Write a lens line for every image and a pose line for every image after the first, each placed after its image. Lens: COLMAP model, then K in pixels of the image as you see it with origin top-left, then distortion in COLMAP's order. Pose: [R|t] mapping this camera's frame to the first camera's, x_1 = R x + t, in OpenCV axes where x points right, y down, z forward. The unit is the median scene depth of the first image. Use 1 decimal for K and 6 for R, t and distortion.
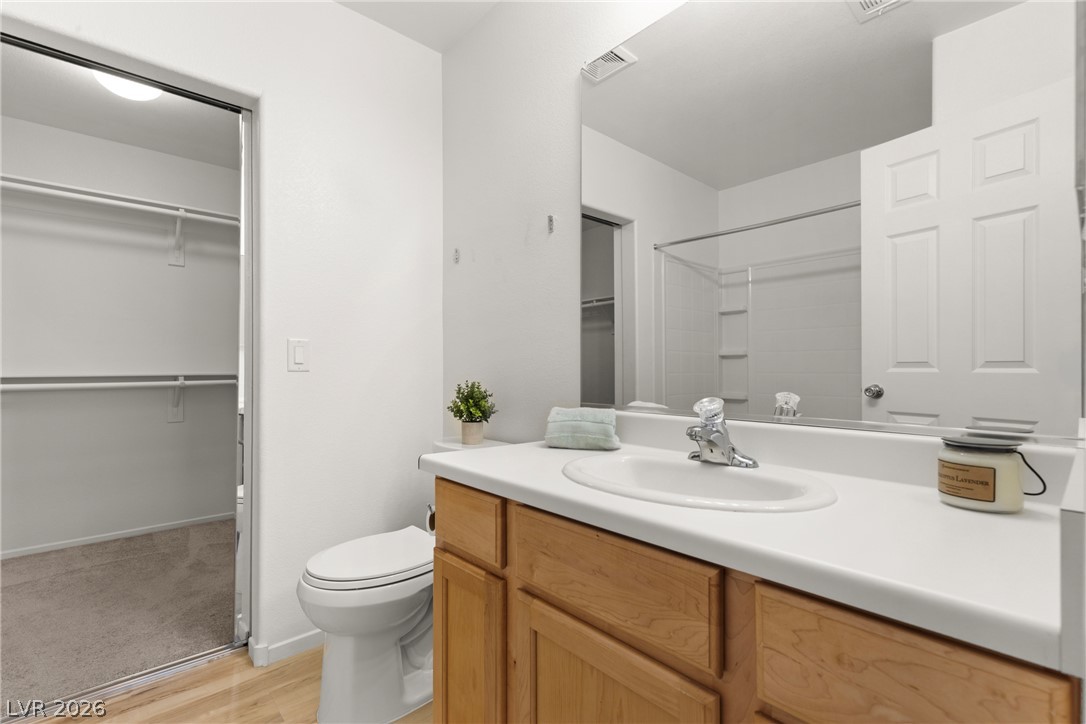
lens RADIAL K [[487.7, 0, 543.8], [0, 487.7, 366.9], [0, 0, 1]] dist [0.005204, -0.000017]
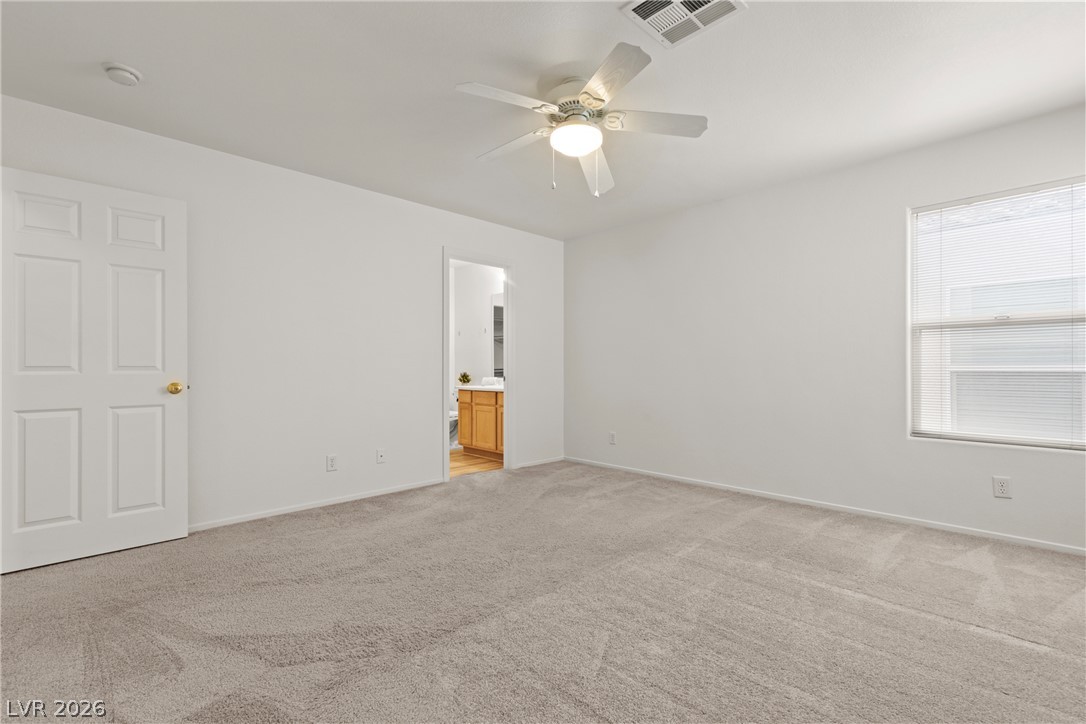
lens RADIAL K [[487.7, 0, 548.8], [0, 487.7, 365.2], [0, 0, 1]] dist [0.005204, -0.000017]
pose [[0.998785, 0.003509, 0.049150, 0.532030], [-0.003713, 0.999985, 0.004060, -0.067096], [-0.049135, -0.004238, 0.998783, -4.702869]]
